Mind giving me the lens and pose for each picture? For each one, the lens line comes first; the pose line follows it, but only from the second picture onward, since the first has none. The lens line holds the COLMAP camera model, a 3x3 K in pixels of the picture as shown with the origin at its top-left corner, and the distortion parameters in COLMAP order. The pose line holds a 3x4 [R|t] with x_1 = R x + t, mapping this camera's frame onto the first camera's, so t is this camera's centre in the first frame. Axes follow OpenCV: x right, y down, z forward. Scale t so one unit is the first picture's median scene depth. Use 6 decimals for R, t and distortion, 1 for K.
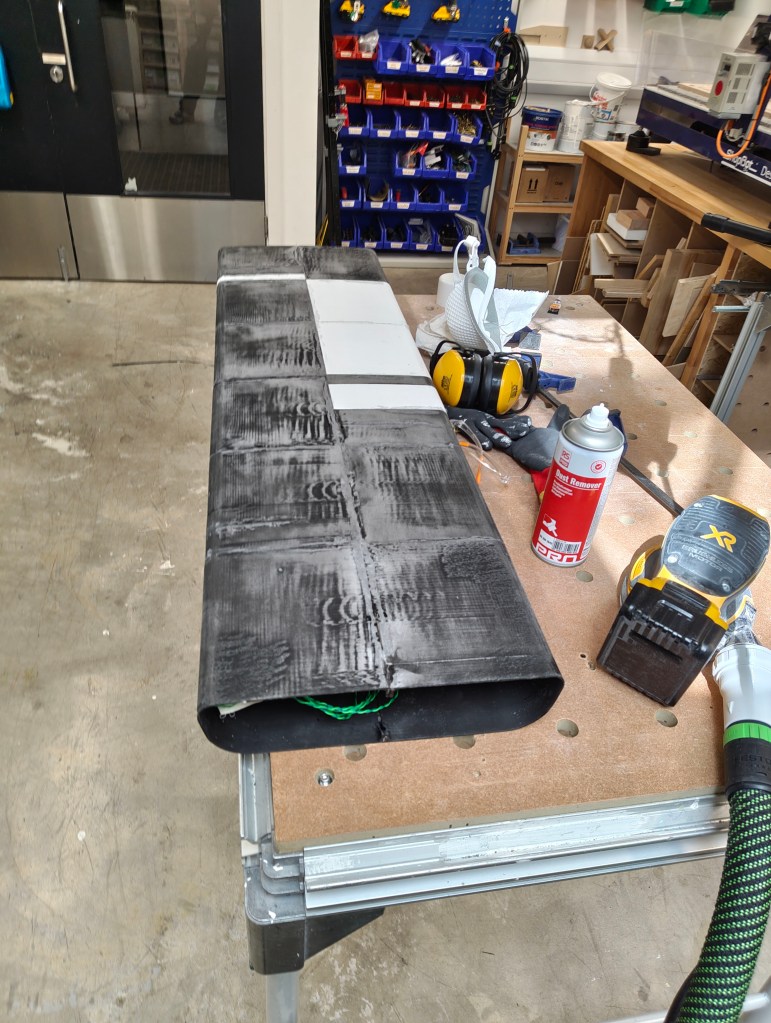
lens RADIAL K [[724.1, 0, 385.4], [0, 724.1, 509.4], [0, 0, 1]] dist [-0.008500, -0.003250]
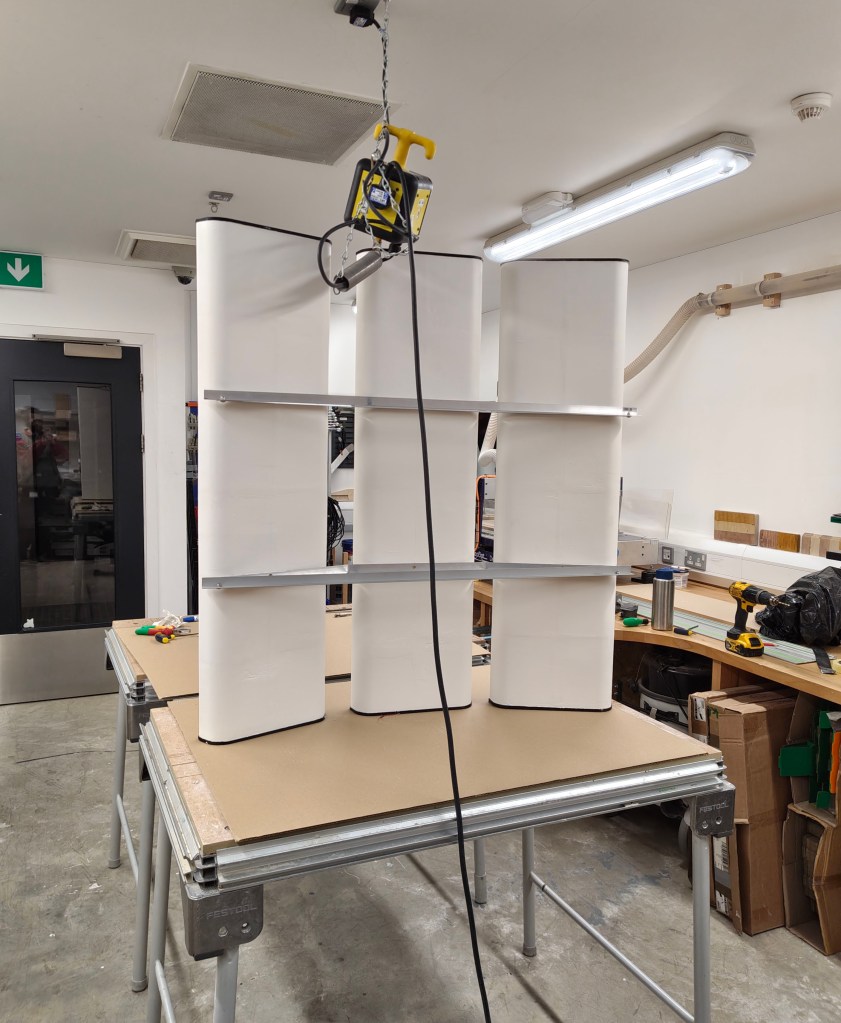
lens RADIAL K [[834.8, 0, 419.2], [0, 834.8, 510.0], [0, 0, 1]] dist [0.001711, -0.001991]
pose [[0.964872, -0.082081, 0.249567, -0.066560], [0.202689, 0.836950, -0.508363, 0.332664], [-0.167148, 0.541089, 0.824187, -0.526116]]
